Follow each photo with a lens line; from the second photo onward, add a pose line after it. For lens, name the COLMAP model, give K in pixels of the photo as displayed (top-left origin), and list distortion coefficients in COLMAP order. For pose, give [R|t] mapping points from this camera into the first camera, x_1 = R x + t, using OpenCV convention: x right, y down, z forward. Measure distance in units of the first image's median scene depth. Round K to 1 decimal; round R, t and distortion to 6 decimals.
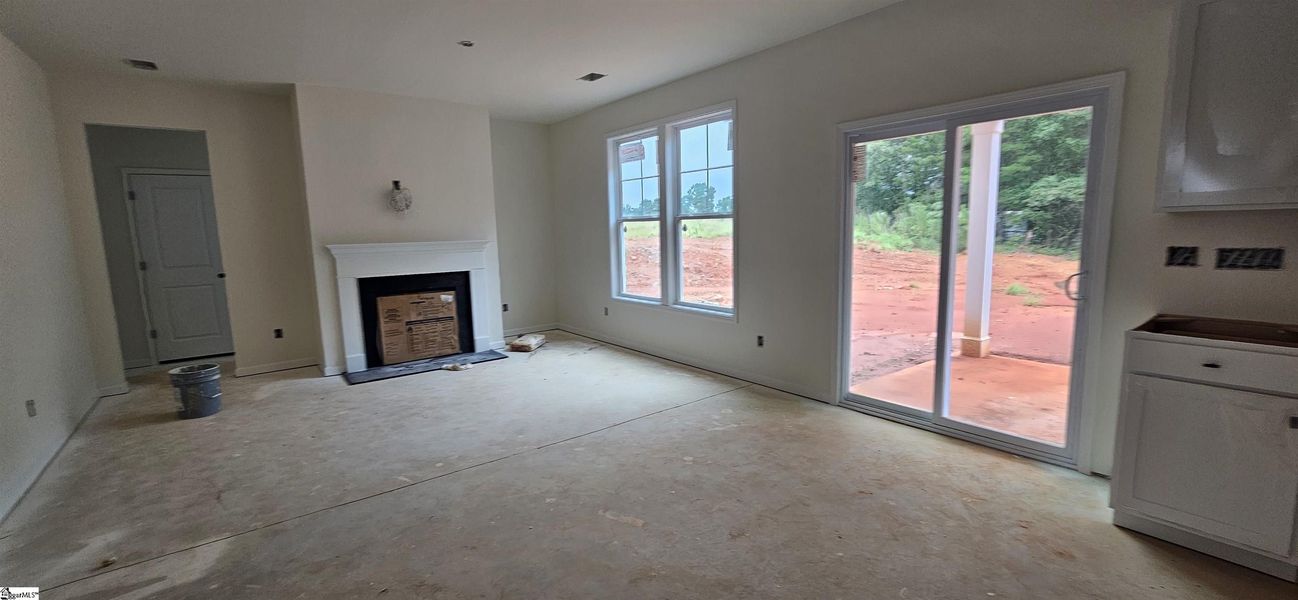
lens RADIAL K [[536.2, 0, 648.1], [0, 536.2, 302.9], [0, 0, 1]] dist [0.002345, -0.000712]
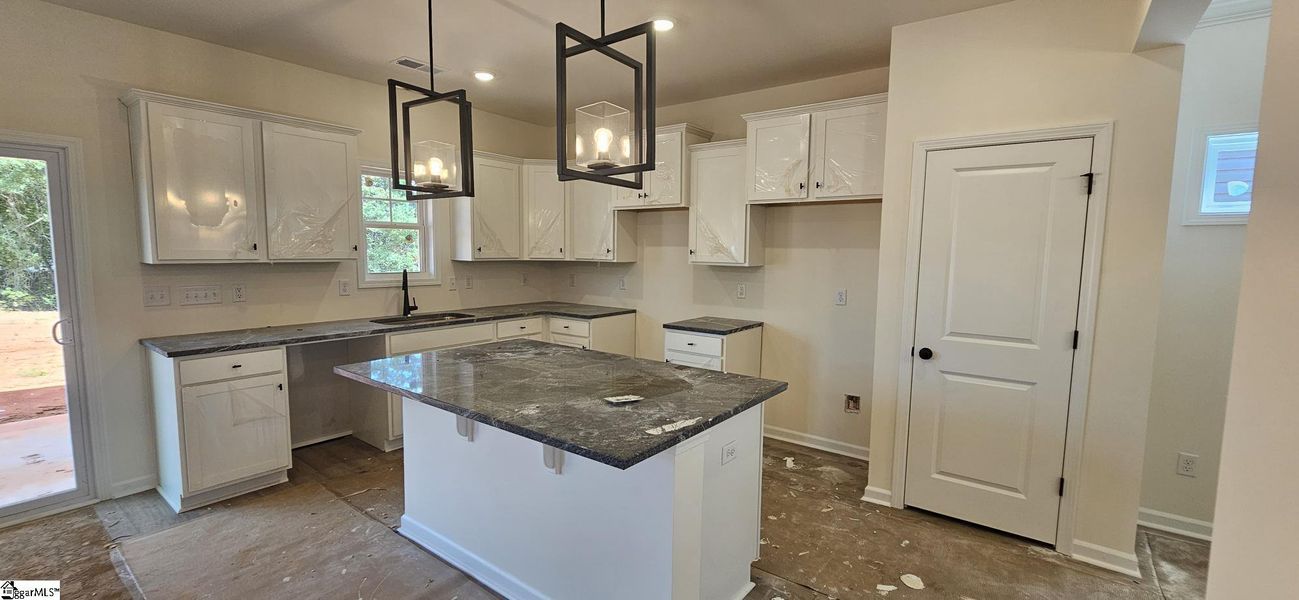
lens RADIAL K [[536.6, 0, 644.2], [0, 536.6, 300.2], [0, 0, 1]] dist [0.002345, -0.000712]
pose [[-0.253256, -0.072720, 0.964662, -0.255756], [0.132354, 0.985189, 0.109015, -0.029743], [-0.958303, 0.155286, -0.239880, 0.083735]]
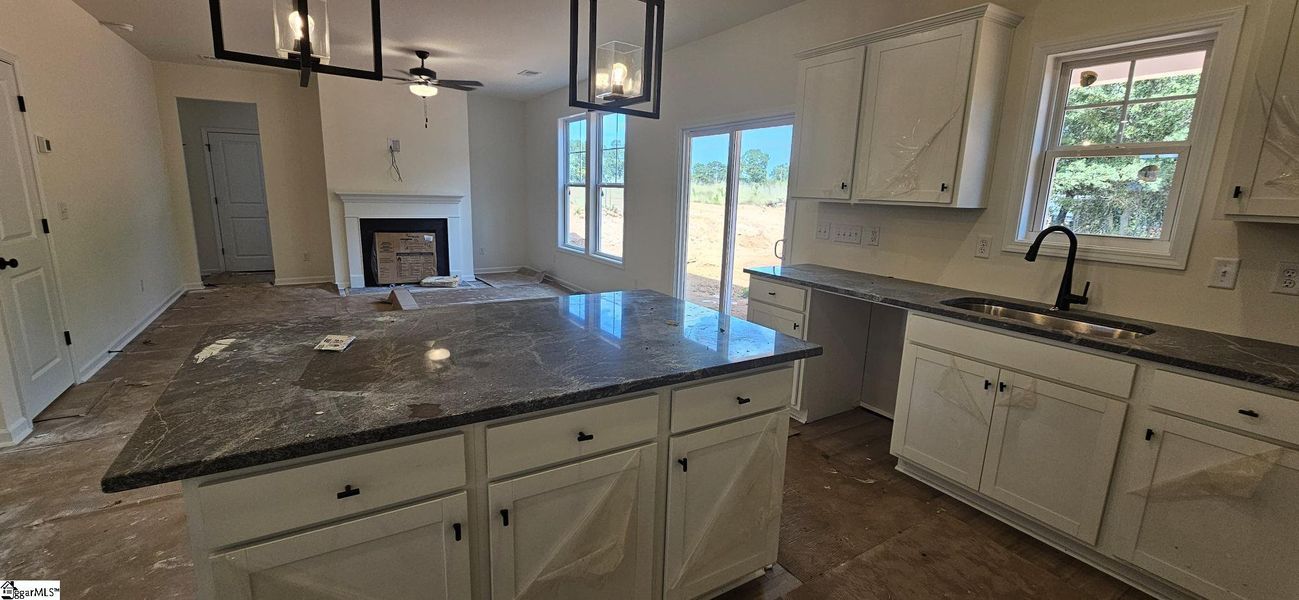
lens RADIAL K [[536.6, 0, 644.7], [0, 536.6, 299.3], [0, 0, 1]] dist [0.002345, -0.000712]
pose [[0.992278, 0.074081, -0.099480, 0.305988], [-0.067837, 0.995593, 0.064750, 0.020073], [0.103838, -0.057501, 0.992931, -0.265144]]
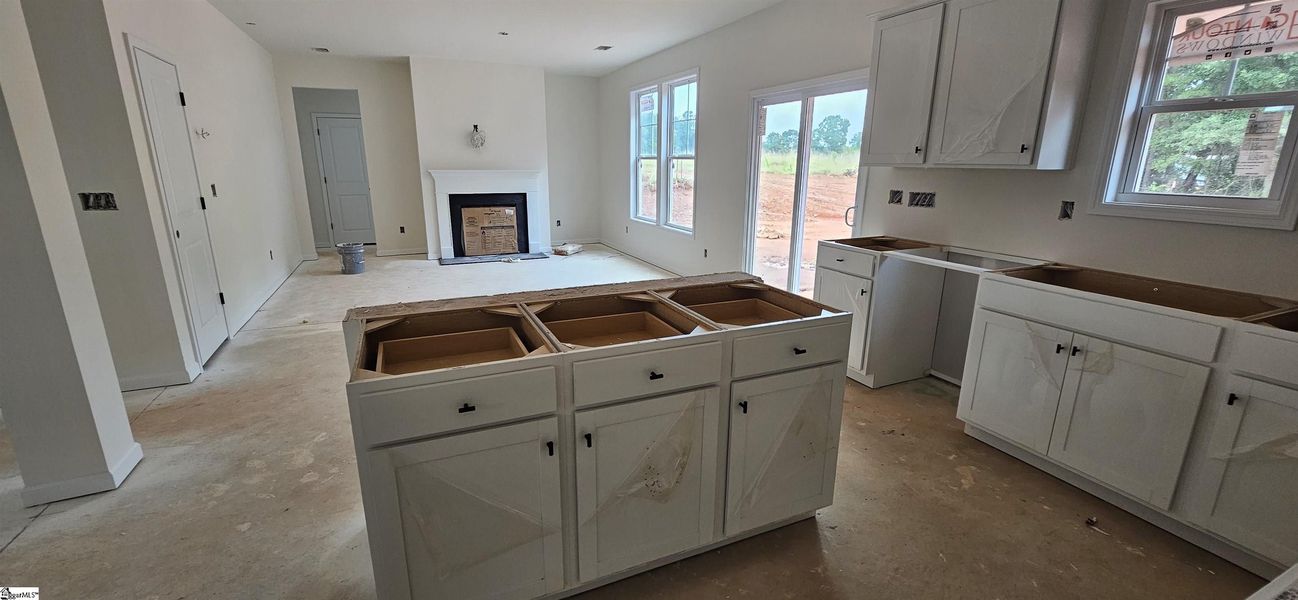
lens RADIAL K [[536.2, 0, 644.3], [0, 536.2, 300.0], [0, 0, 1]] dist [0.002345, -0.000712]
pose [[0.970358, 0.087964, -0.225093, 0.313203], [-0.061405, 0.990580, 0.122396, 0.026810], [0.233739, -0.104946, 0.966619, -0.297924]]
